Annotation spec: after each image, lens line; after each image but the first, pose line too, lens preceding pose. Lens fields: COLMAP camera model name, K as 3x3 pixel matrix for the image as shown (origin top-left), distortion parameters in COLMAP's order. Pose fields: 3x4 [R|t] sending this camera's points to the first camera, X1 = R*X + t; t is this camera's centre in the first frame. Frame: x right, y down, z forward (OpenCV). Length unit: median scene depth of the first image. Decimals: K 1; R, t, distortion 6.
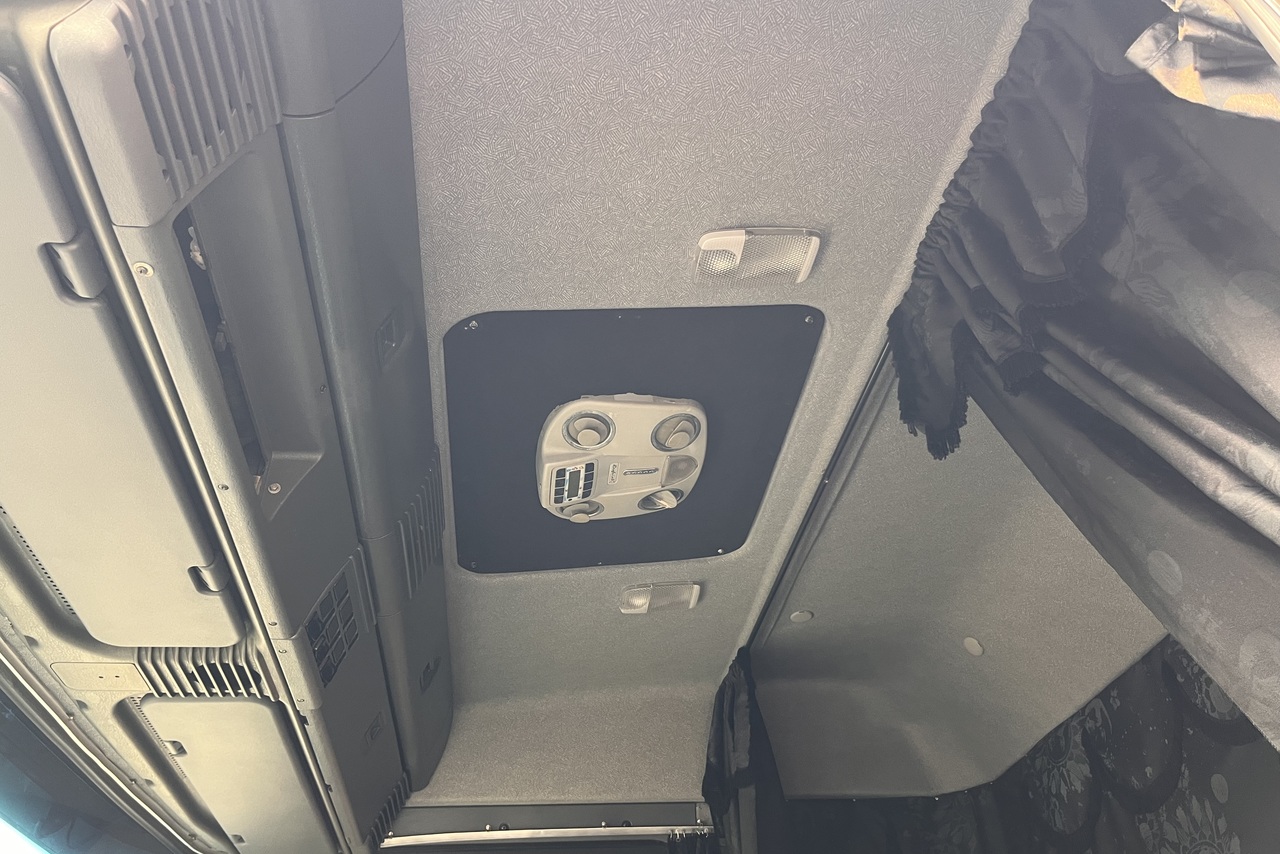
lens RADIAL K [[965.1, 0, 640.3], [0, 965.1, 437.5], [0, 0, 1]] dist [0.057199, -0.084713]
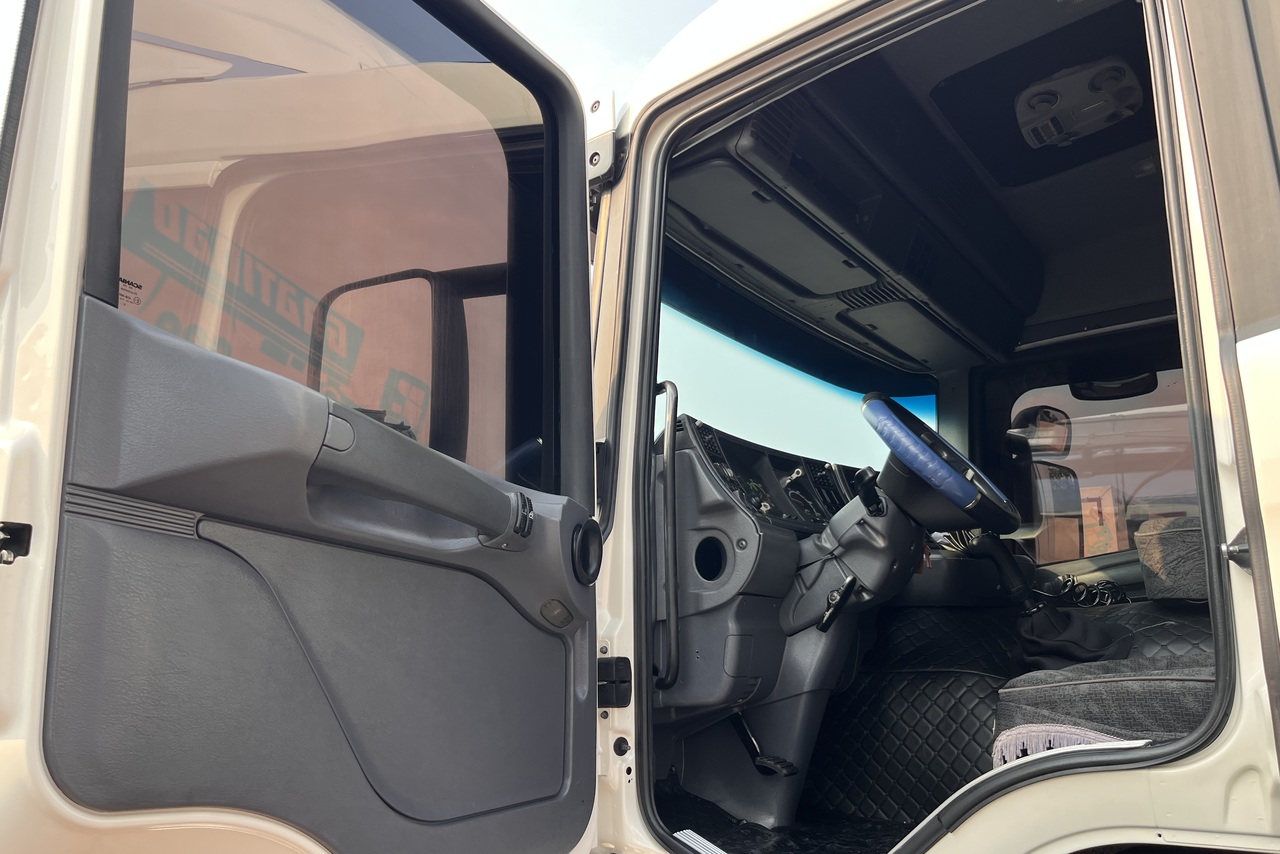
lens RADIAL K [[965.1, 0, 640.3], [0, 965.1, 437.5], [0, 0, 1]] dist [0.057199, -0.084713]
pose [[0.744608, -0.097060, -0.660407, 0.472670], [0.393454, 0.863045, 0.316777, -0.308906], [0.539214, -0.495715, 0.680819, -0.734109]]
